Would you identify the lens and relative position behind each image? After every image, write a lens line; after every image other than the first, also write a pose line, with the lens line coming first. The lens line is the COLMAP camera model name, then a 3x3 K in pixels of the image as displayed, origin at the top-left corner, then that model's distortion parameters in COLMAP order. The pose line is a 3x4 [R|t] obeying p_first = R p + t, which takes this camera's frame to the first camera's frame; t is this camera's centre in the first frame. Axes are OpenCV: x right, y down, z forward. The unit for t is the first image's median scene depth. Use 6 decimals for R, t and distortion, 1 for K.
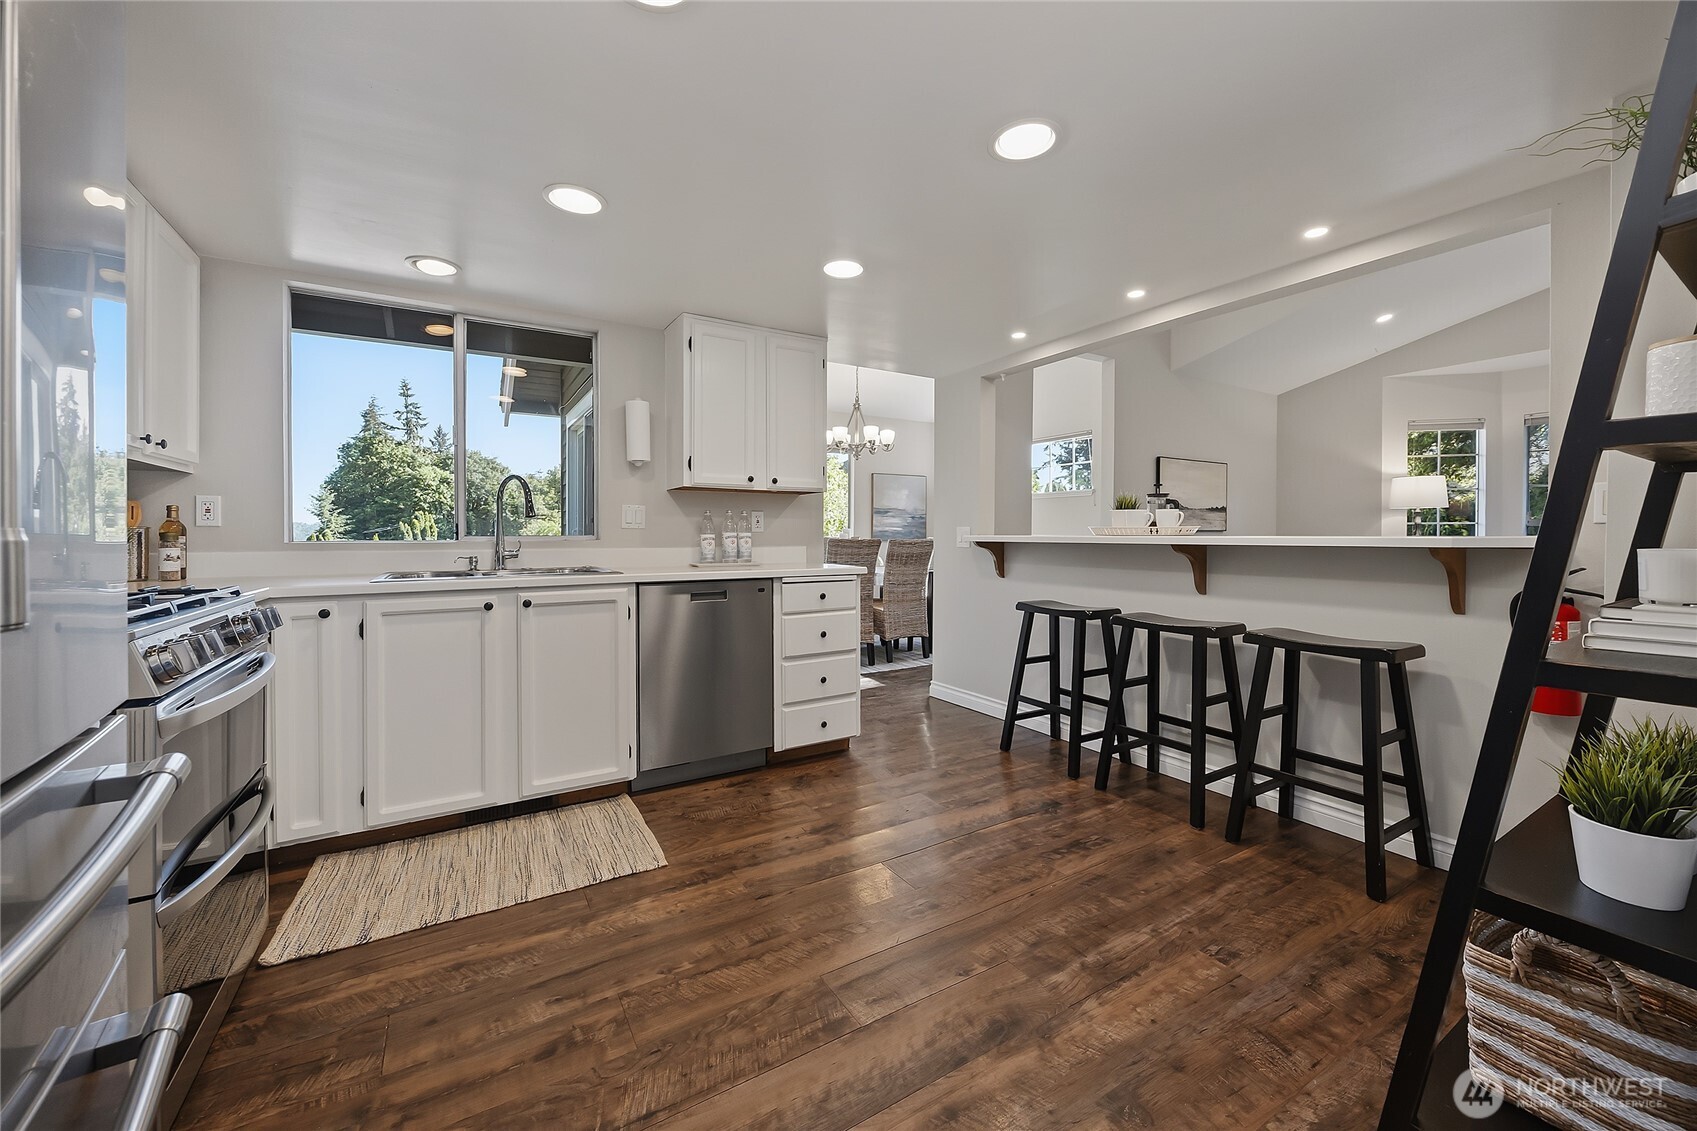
lens RADIAL K [[655.9, 0, 844.5], [0, 655.9, 544.9], [0, 0, 1]] dist [-0.002097, -0.000294]
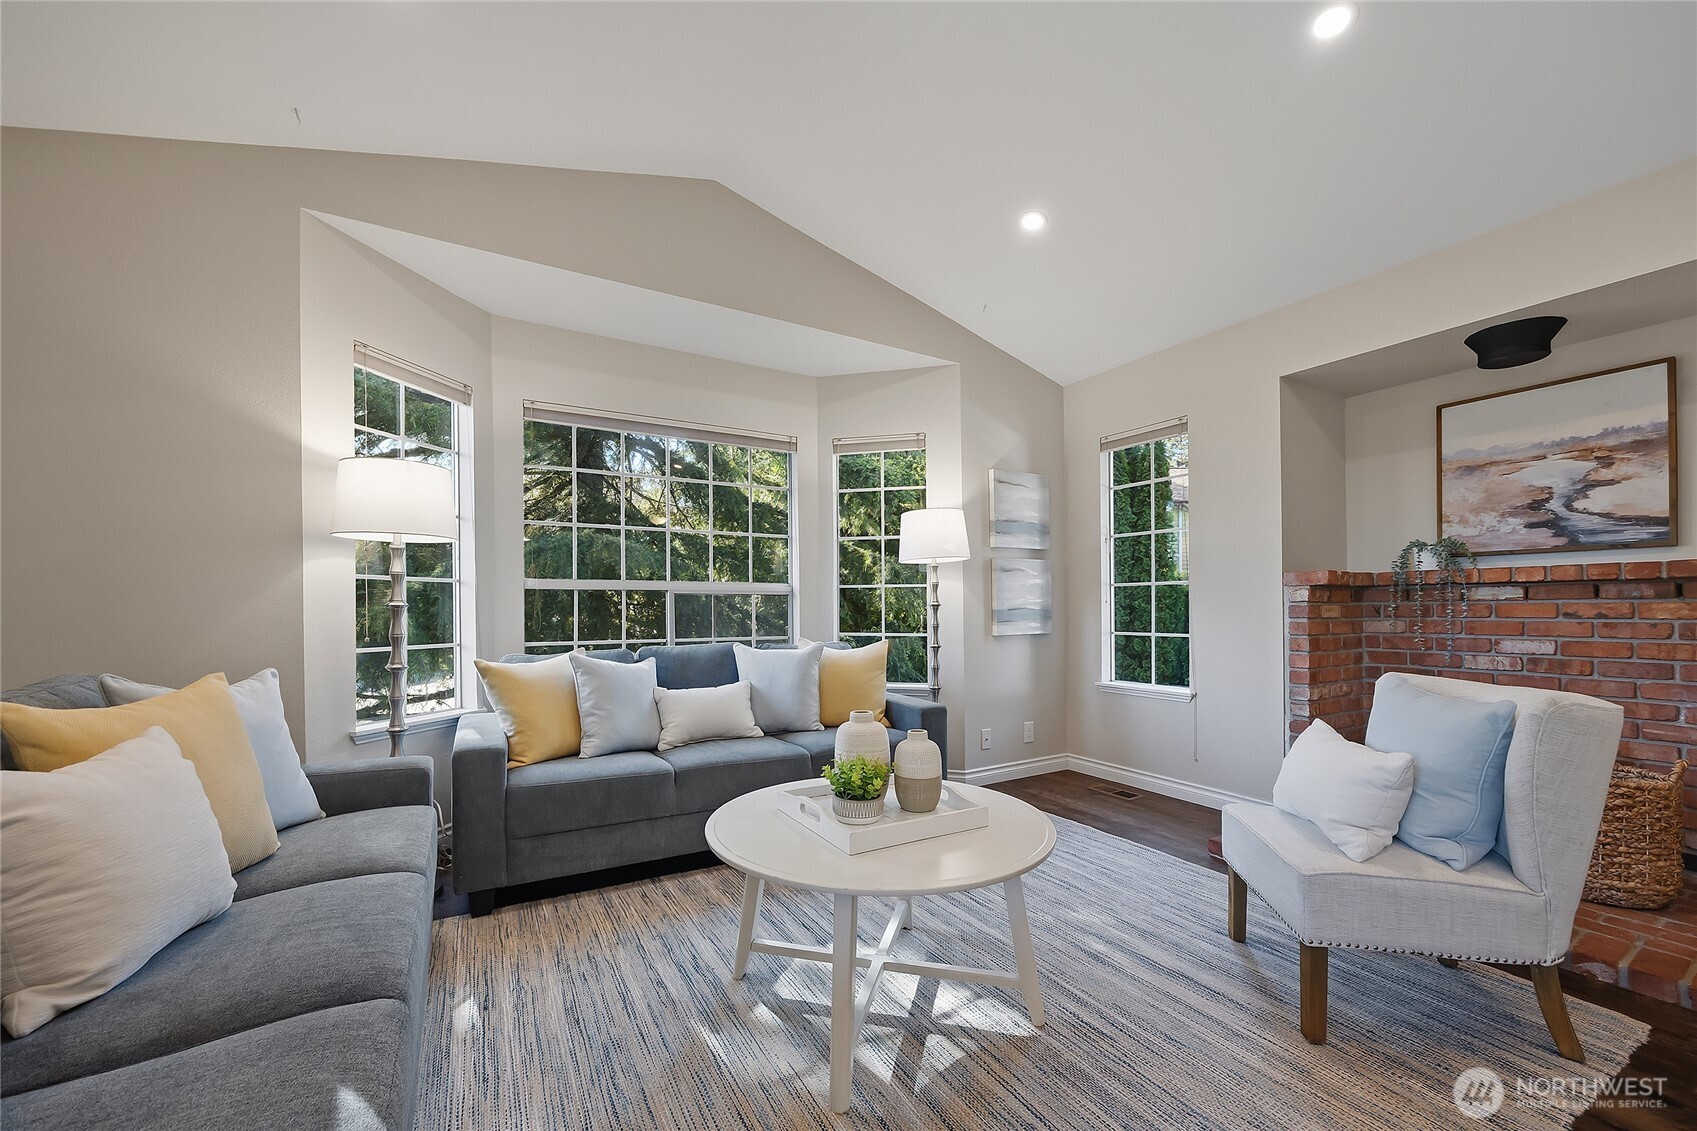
lens RADIAL K [[671.7, 0, 850.3], [0, 671.7, 600.9], [0, 0, 1]] dist [-0.001940, -0.000170]
pose [[0.010593, 0.011379, 0.999879, 0.402658], [0.022151, 0.999687, -0.011612, -0.004032], [-0.999699, 0.022271, 0.010338, 0.638565]]
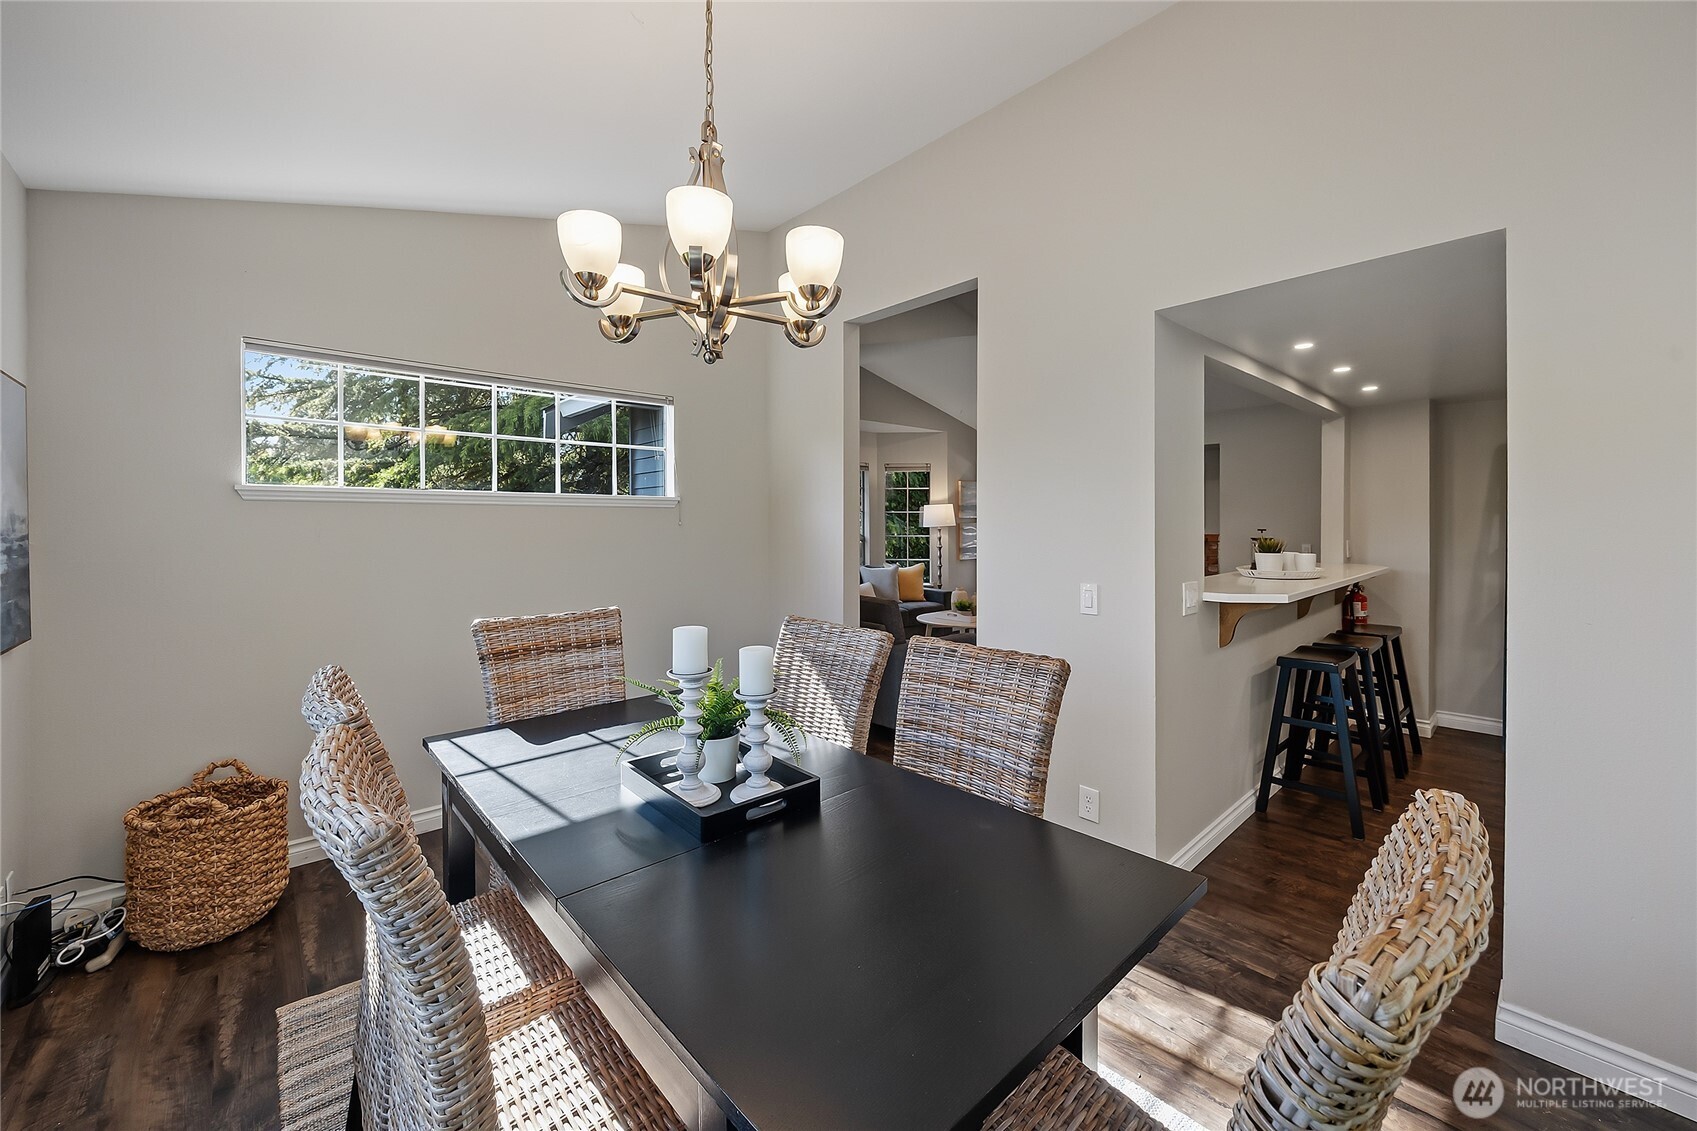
lens RADIAL K [[678.0, 0, 853.2], [0, 678.0, 525.5], [0, 0, 1]] dist [-0.001917, -0.000377]
pose [[-0.187192, -0.006660, 0.982301, -0.263963], [0.022523, 0.999685, 0.011070, -0.065613], [-0.982065, 0.024197, -0.186983, 0.981002]]
